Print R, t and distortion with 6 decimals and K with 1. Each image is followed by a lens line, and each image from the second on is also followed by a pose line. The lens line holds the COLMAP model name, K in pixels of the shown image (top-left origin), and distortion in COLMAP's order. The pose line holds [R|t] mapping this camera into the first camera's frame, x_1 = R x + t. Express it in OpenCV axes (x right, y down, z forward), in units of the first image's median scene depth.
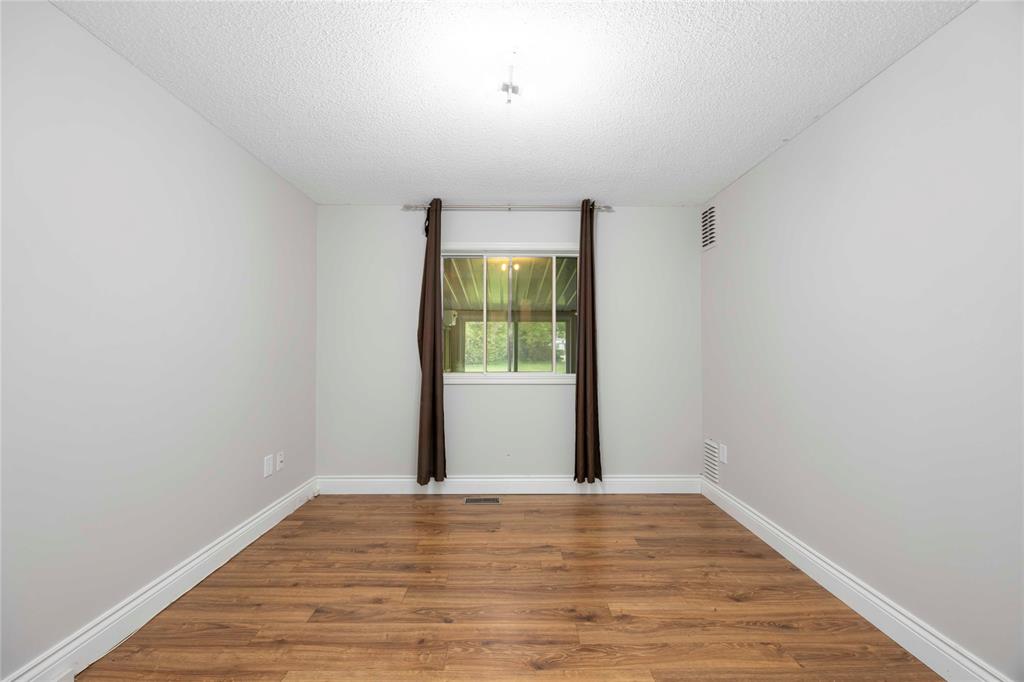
lens RADIAL K [[395.5, 0, 512.7], [0, 395.5, 345.0], [0, 0, 1]] dist [-0.003223, 0.001113]
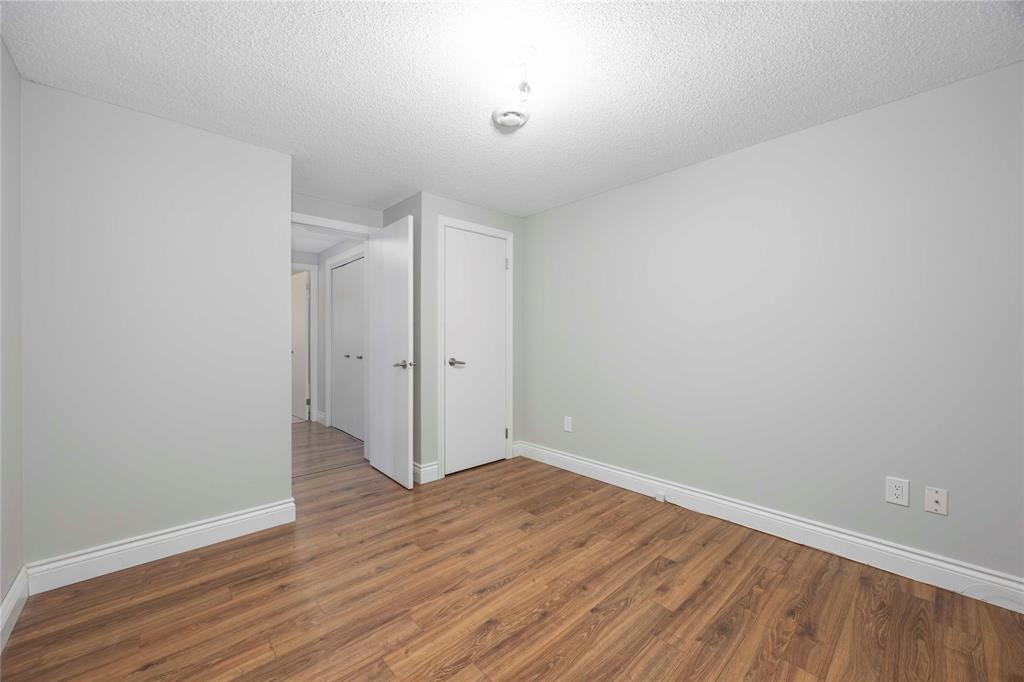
lens RADIAL K [[395.5, 0, 512.3], [0, 395.5, 339.8], [0, 0, 1]] dist [-0.003223, 0.001113]
pose [[-0.734105, 0.005357, -0.679015, 0.630138], [0.003374, 0.999985, 0.004241, 0.015054], [0.679028, 0.000822, -0.734112, 1.523349]]
